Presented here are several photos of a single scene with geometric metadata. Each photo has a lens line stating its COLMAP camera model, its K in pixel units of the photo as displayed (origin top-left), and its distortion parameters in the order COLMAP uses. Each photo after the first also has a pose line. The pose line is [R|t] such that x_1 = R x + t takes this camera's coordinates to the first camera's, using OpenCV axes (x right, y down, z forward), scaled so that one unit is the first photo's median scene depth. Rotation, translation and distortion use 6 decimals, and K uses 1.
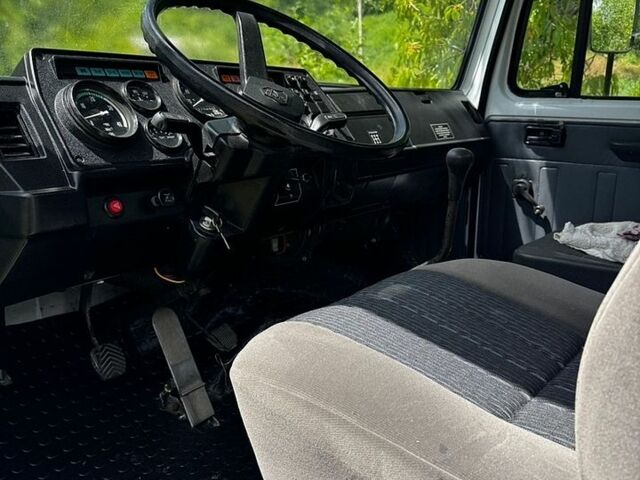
lens RADIAL K [[597.0, 0, 320.0], [0, 597.0, 240.0], [0, 0, 1]] dist [0.167986, -0.353741]
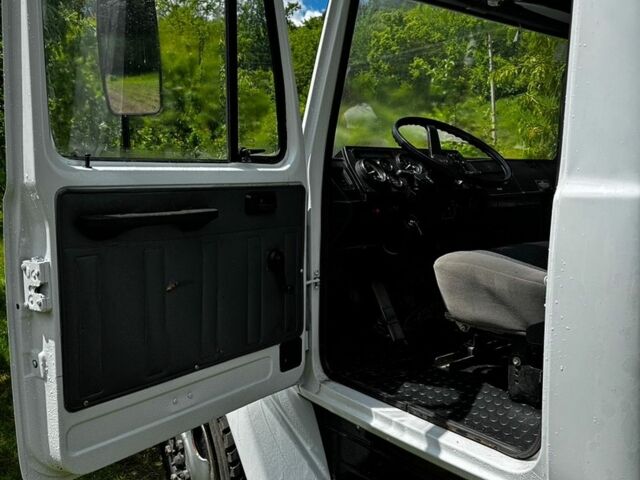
lens RADIAL K [[597.0, 0, 320.0], [0, 597.0, 240.0], [0, 0, 1]] dist [0.167986, -0.353741]
pose [[0.977210, 0.004967, -0.212216, -0.051829], [-0.032262, 0.991588, -0.125353, 0.283840], [0.209808, 0.129342, 0.969150, -1.017354]]
